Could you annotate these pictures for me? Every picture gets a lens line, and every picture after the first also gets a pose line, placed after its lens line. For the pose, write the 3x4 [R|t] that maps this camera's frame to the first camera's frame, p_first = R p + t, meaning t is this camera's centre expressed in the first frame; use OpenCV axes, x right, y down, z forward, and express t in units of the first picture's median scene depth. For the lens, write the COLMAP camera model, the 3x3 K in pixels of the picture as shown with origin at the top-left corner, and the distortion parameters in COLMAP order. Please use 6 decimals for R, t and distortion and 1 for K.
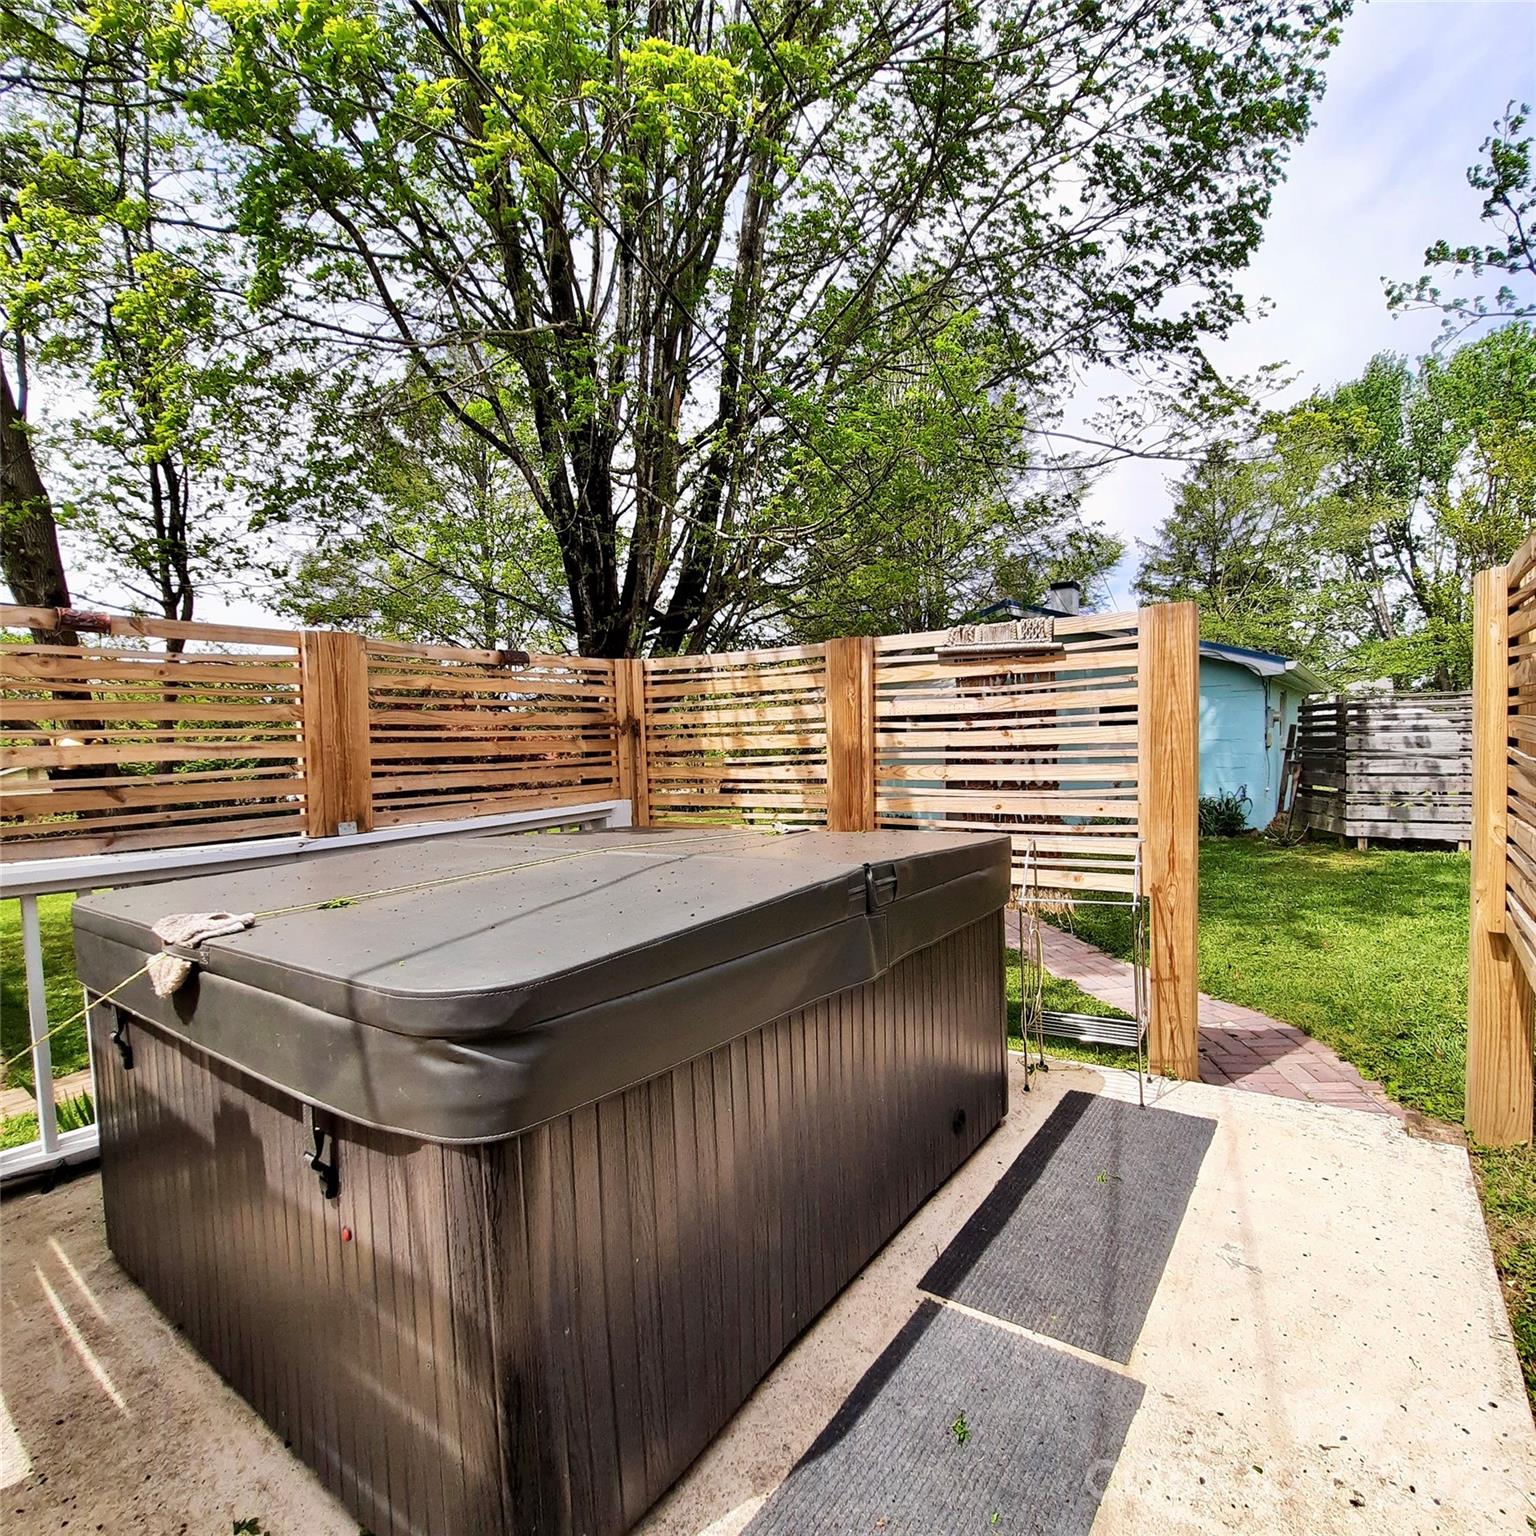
lens RADIAL K [[815.9, 0, 755.4], [0, 815.9, 774.4], [0, 0, 1]] dist [-0.022137, -0.001941]
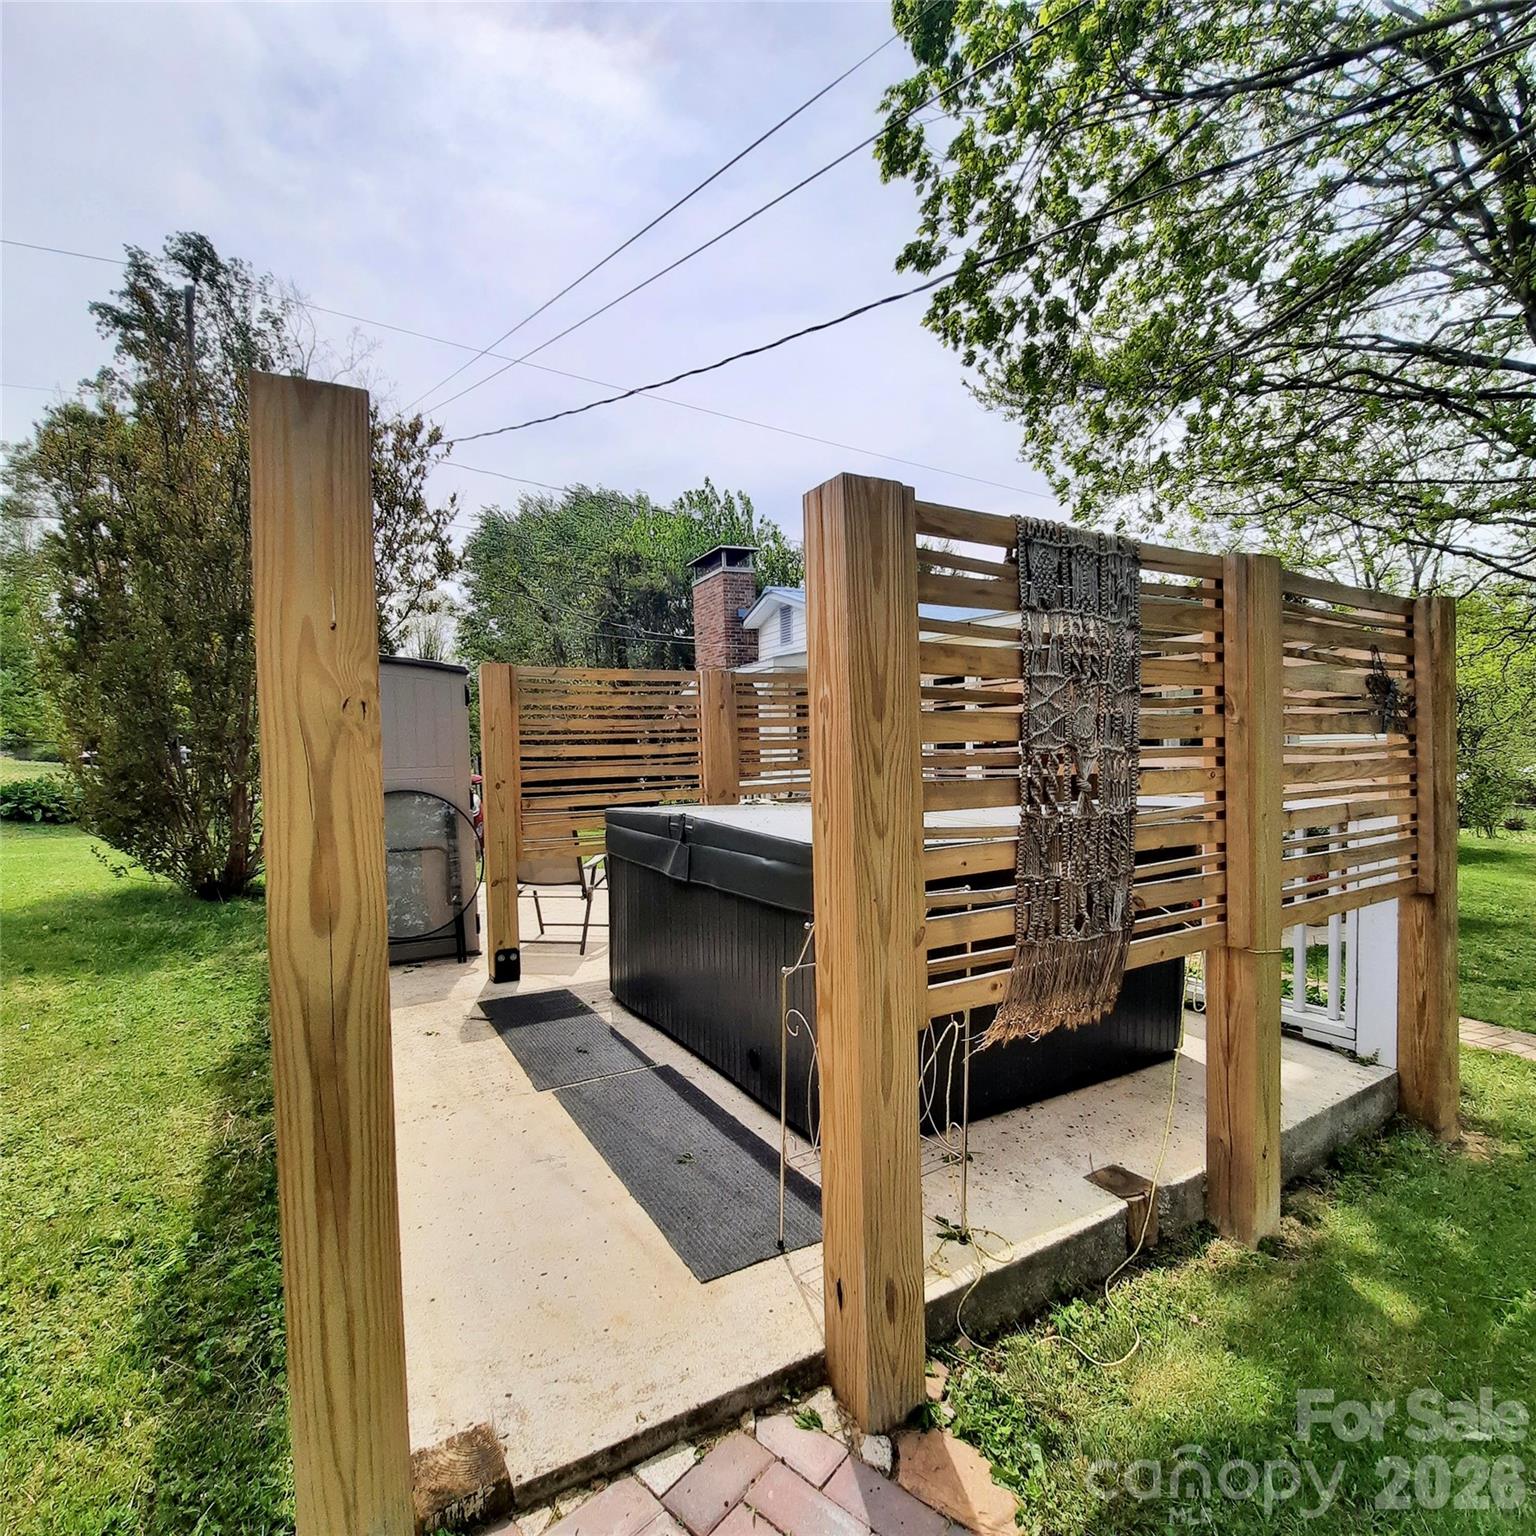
lens RADIAL K [[815.9, 0, 755.4], [0, 815.9, 774.4], [0, 0, 1]] dist [-0.022137, -0.001941]
pose [[-0.400065, 0.074891, -0.913422, 1.607223], [0.000591, 0.996677, 0.081458, -0.097767], [0.916487, 0.032048, -0.398780, 1.806890]]
